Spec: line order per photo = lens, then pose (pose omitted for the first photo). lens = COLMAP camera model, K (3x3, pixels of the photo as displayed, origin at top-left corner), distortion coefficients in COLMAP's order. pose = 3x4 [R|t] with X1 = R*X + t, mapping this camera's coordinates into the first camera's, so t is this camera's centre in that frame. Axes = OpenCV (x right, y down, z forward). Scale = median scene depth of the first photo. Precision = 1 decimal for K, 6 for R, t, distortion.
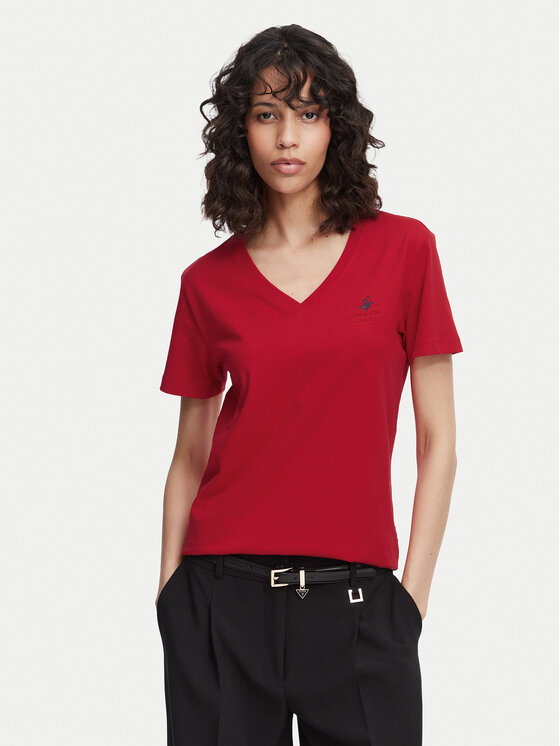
lens RADIAL K [[1783.7, 0, 280.0], [0, 1783.7, 373.0], [0, 0, 1]] dist [0.836683, -0.005766]
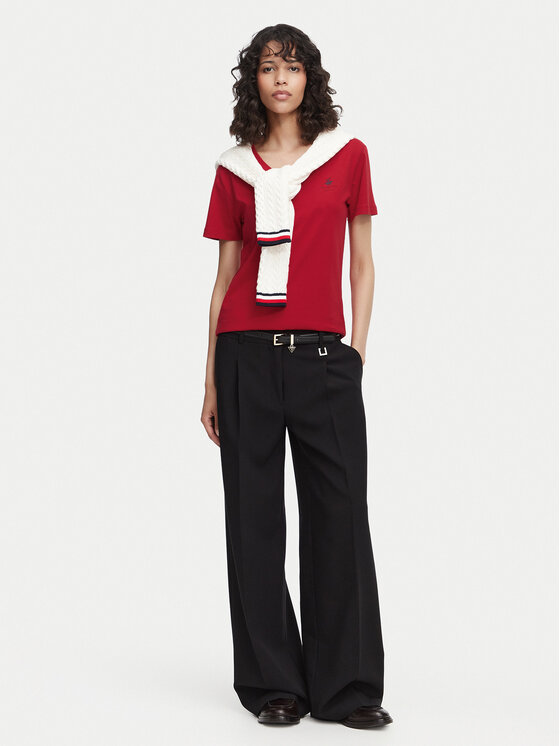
lens RADIAL K [[1344.5, 0, 280.0], [0, 1344.5, 373.0], [0, 0, 1]] dist [-0.388116, 0.013206]
pose [[0.999967, -0.006627, 0.004732, -0.004852], [0.005980, 0.992066, 0.125572, -0.016758], [-0.005527, -0.125540, 0.992073, -0.269170]]
